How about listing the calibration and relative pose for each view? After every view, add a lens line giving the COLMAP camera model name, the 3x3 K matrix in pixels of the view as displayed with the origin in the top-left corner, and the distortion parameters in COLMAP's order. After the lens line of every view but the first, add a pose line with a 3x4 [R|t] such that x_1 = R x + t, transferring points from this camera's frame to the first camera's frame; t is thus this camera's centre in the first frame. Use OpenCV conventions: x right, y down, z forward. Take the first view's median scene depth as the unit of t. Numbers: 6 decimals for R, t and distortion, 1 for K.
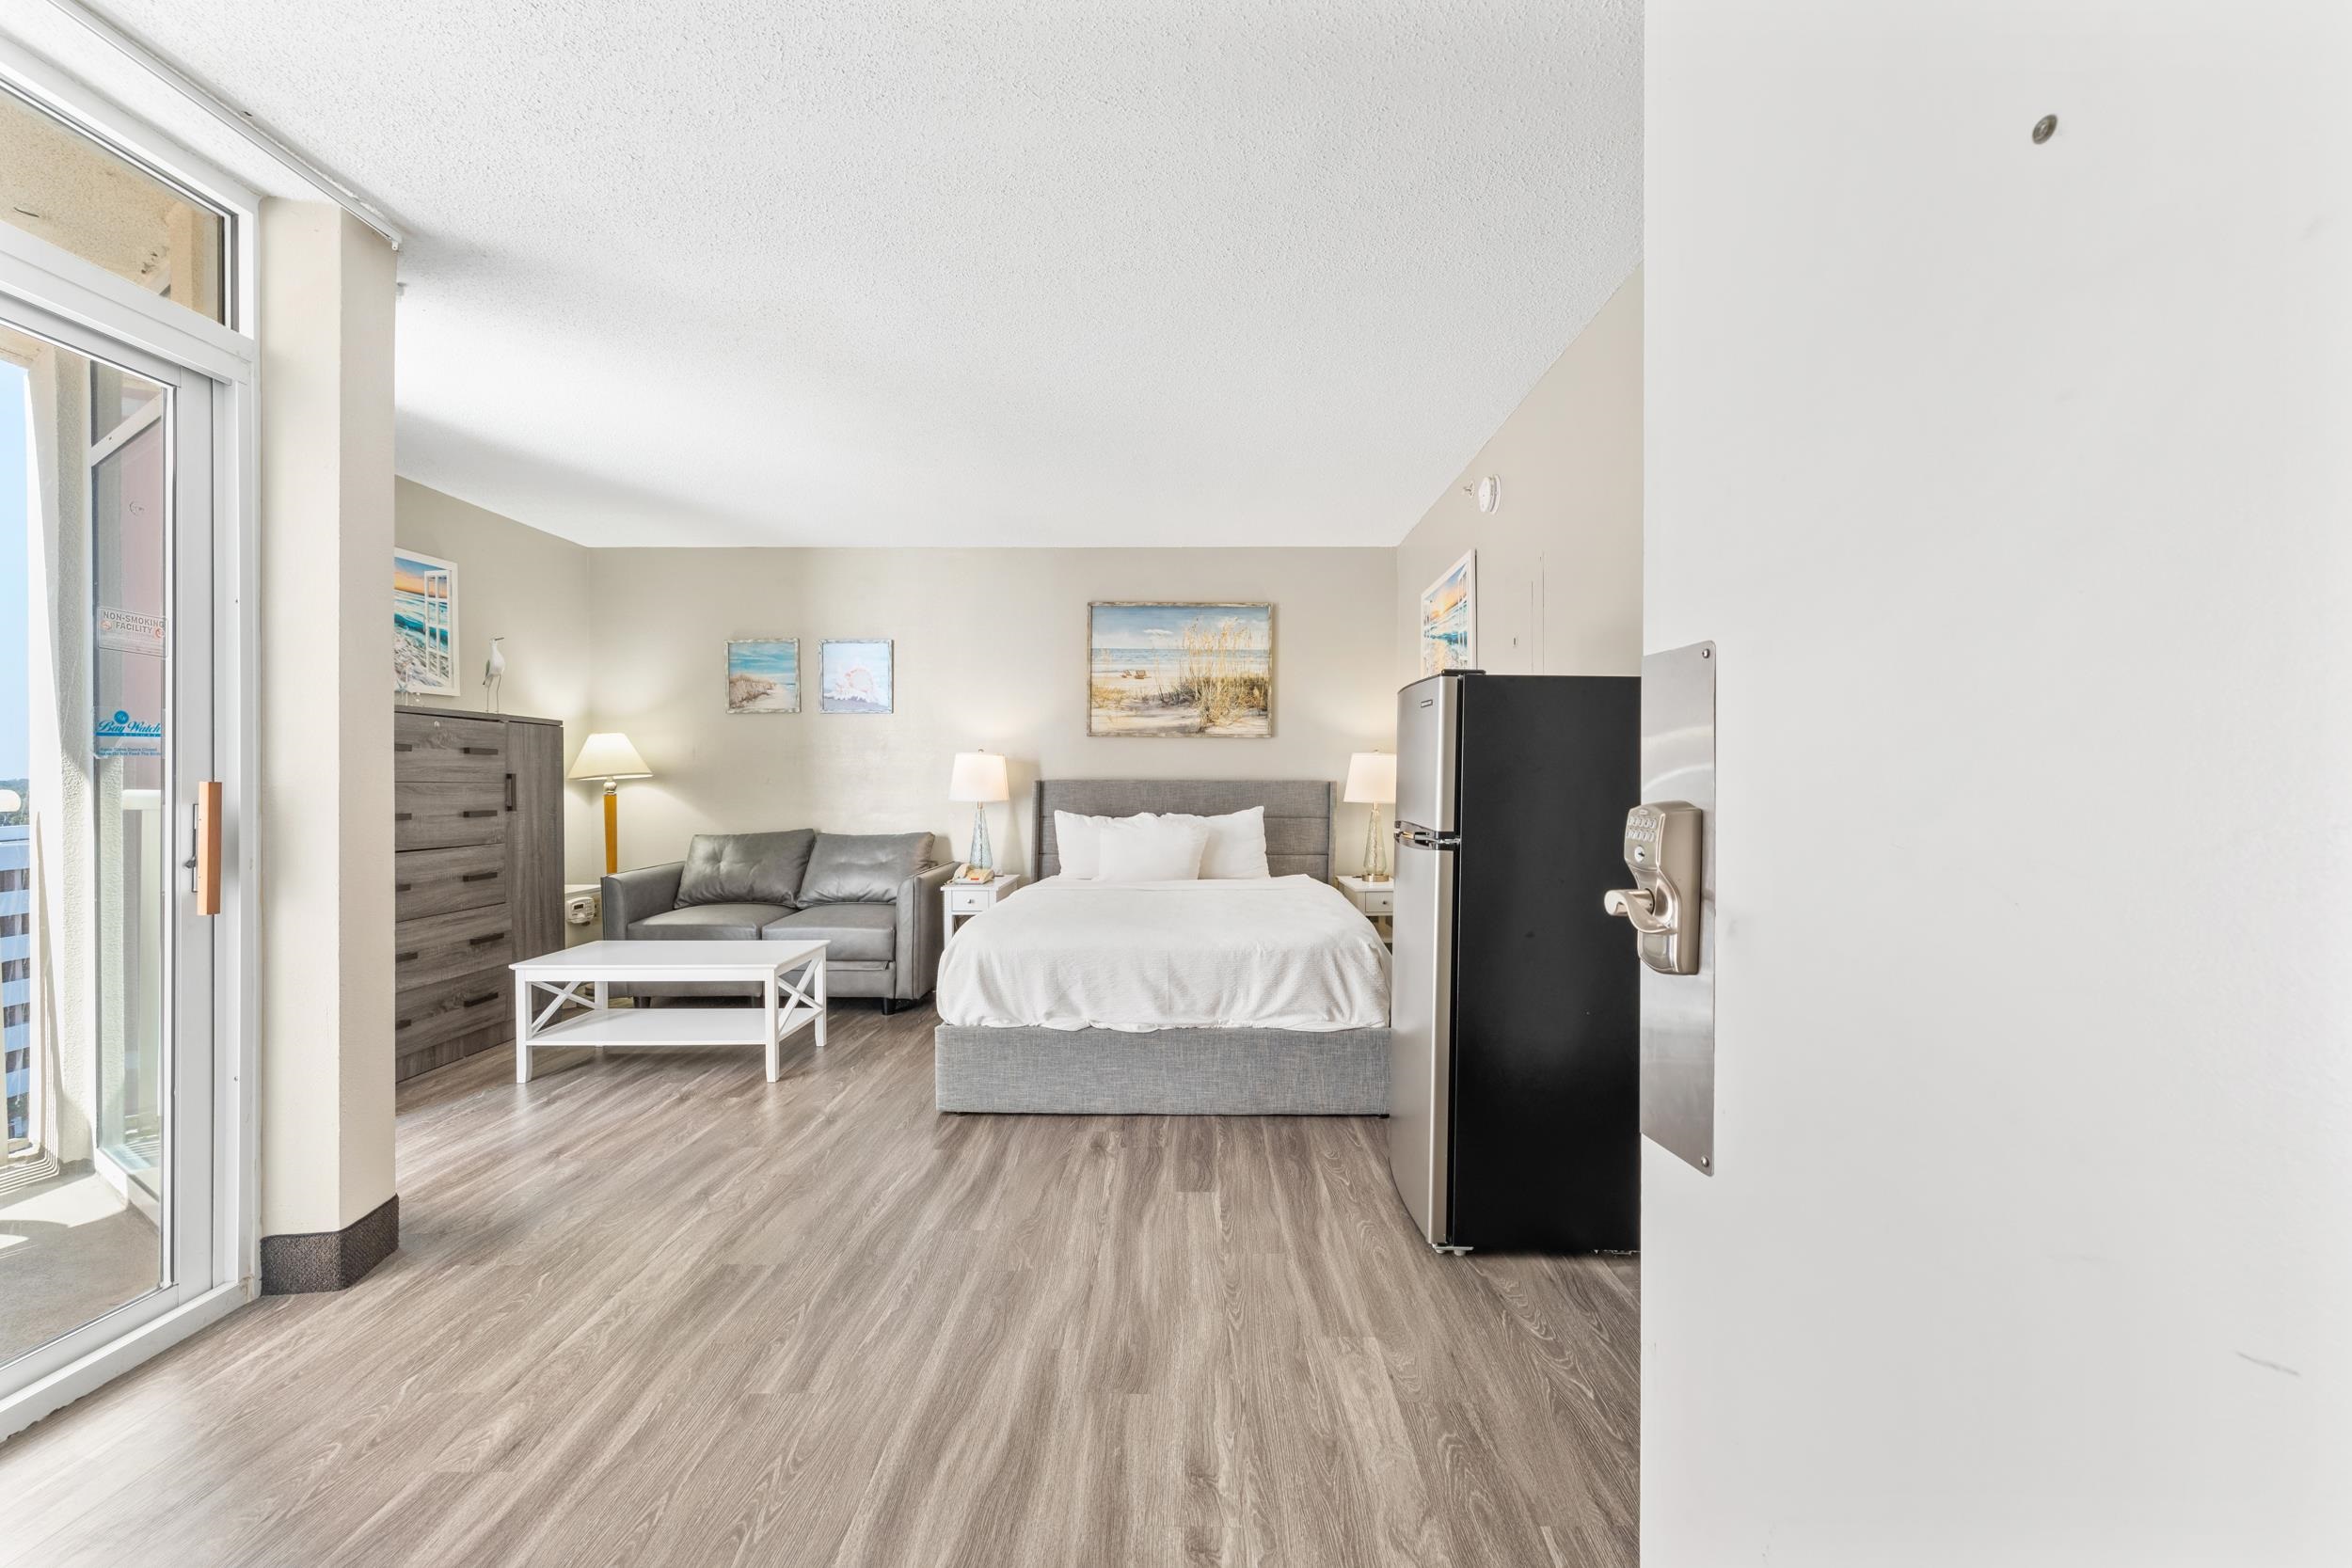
lens RADIAL K [[996.9, 0, 1179.2], [0, 996.9, 782.9], [0, 0, 1]] dist [0.001262, 0.000435]
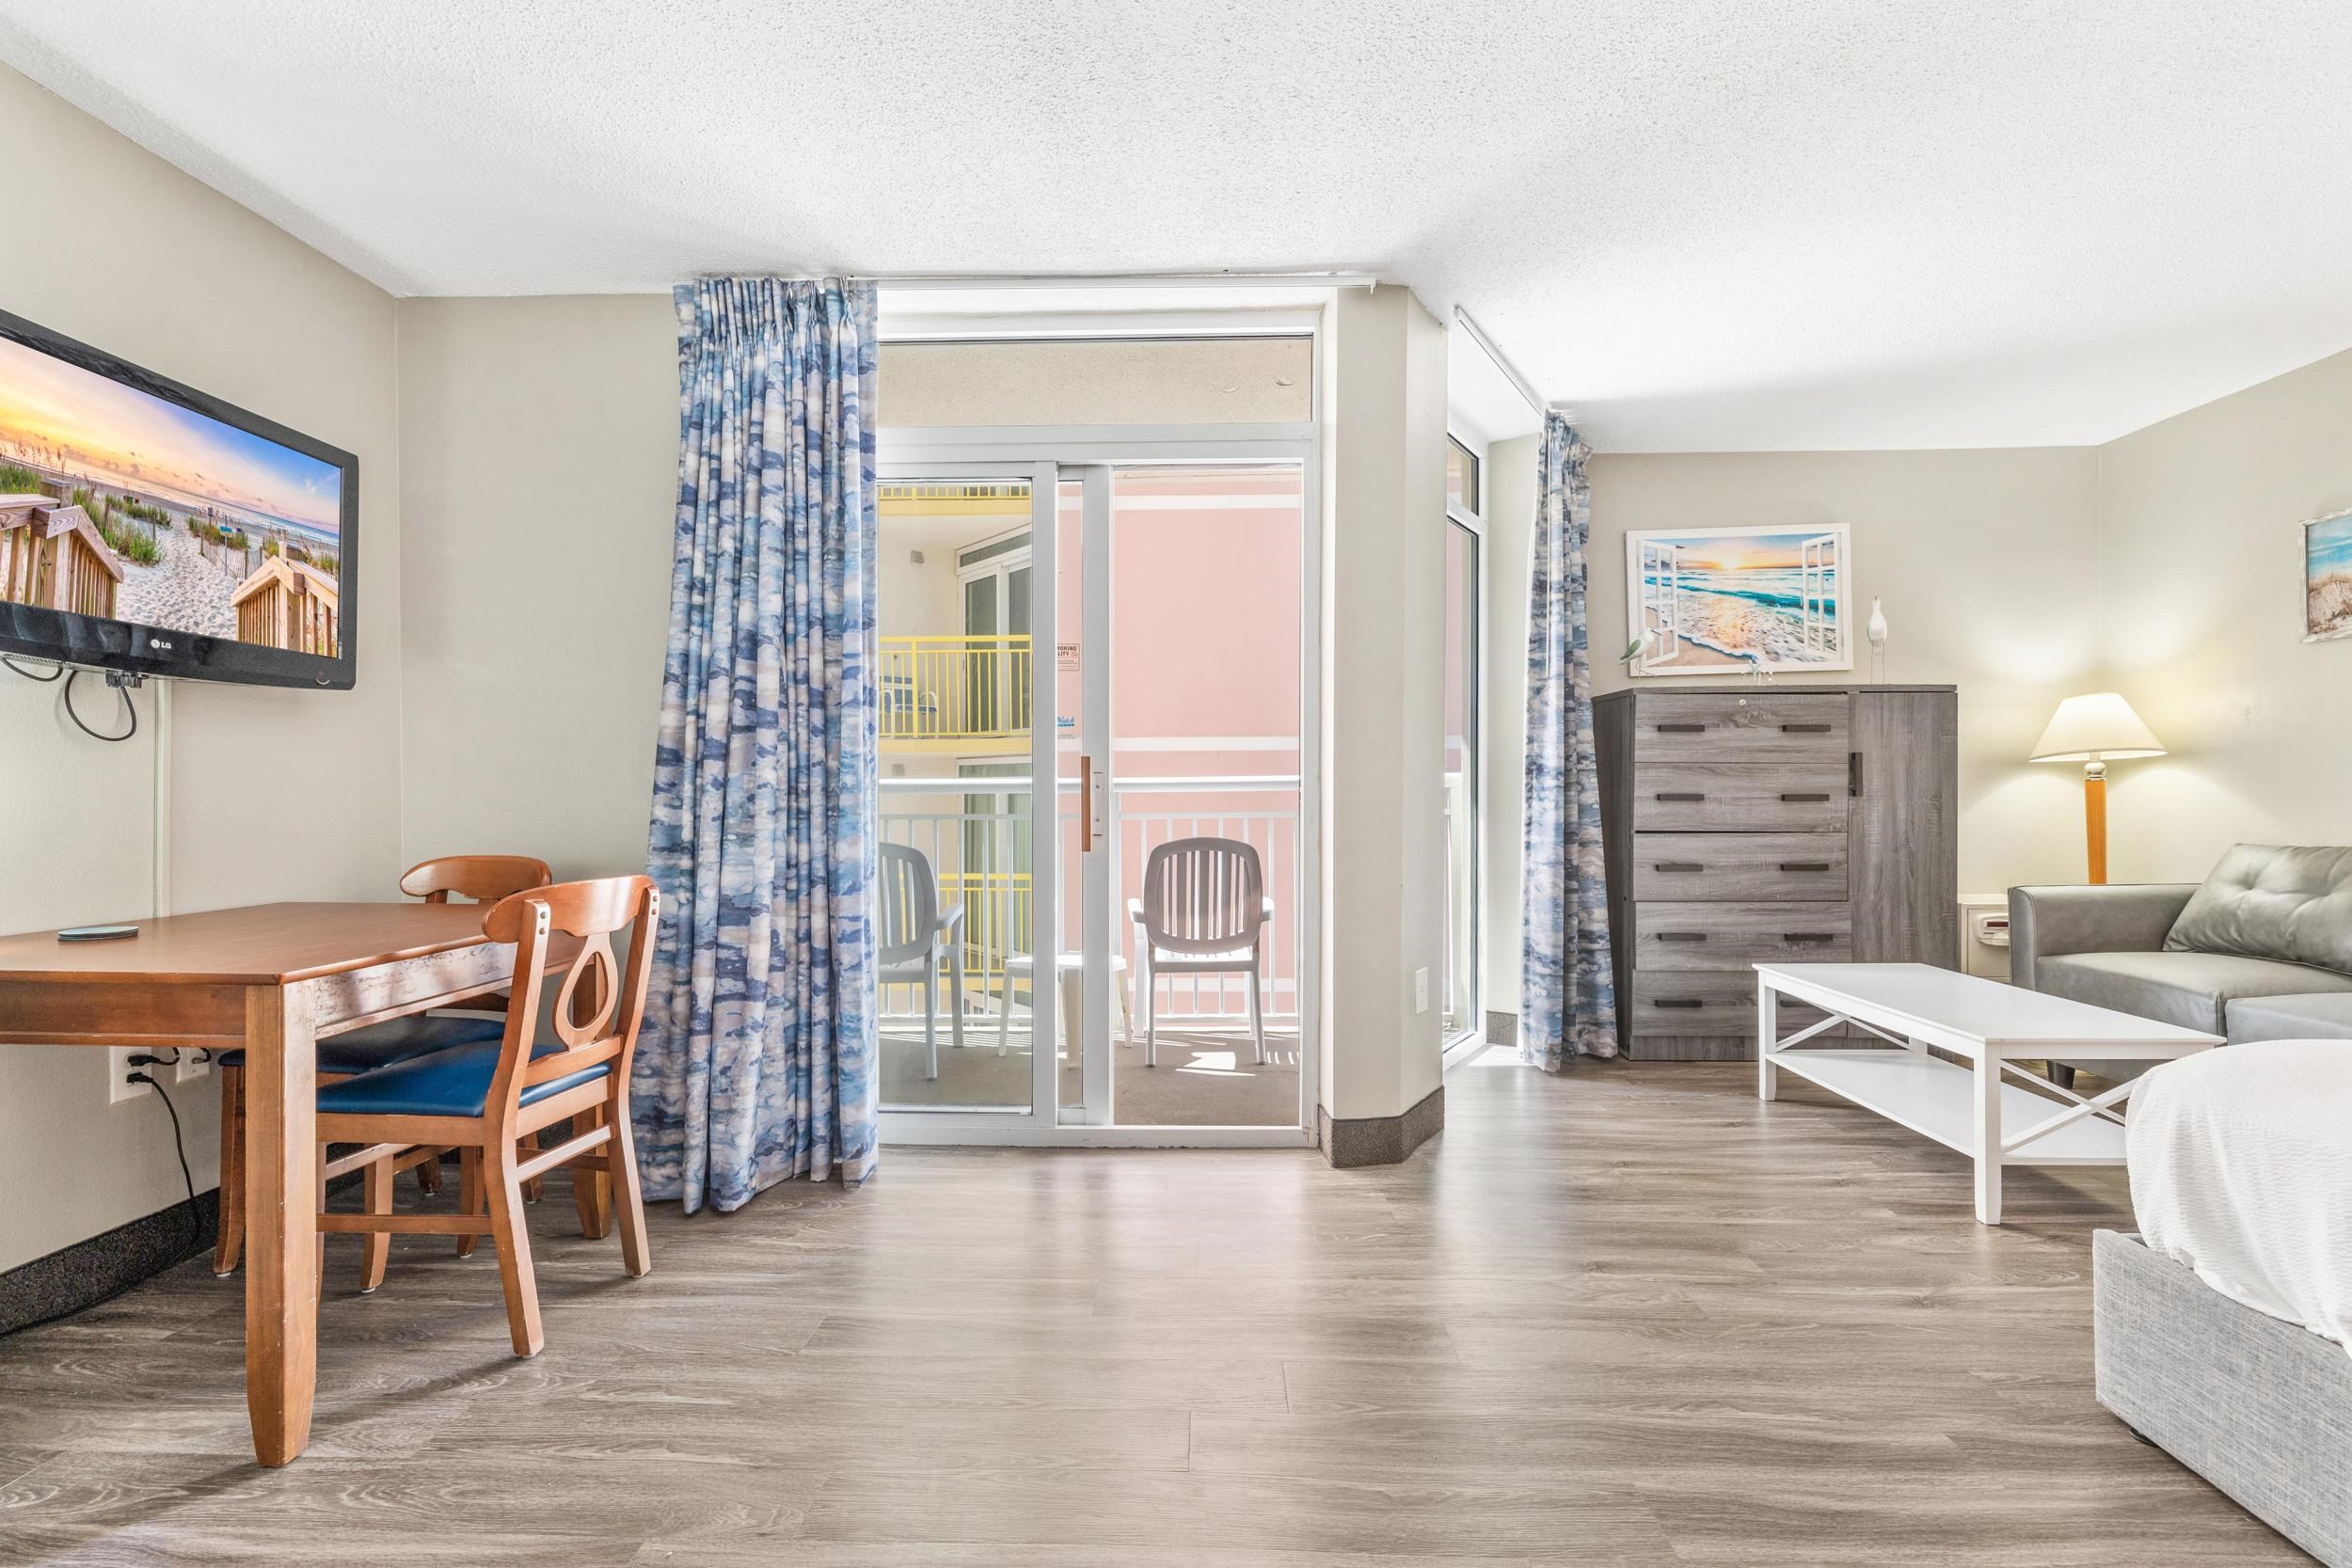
lens RADIAL K [[996.9, 0, 1186.2], [0, 996.9, 789.2], [0, 0, 1]] dist [0.001262, 0.000435]
pose [[-0.024786, 0.001265, -0.999692, 0.208124], [-0.000459, 0.999999, 0.001277, 0.021695], [0.999693, 0.000490, -0.024786, 0.450855]]
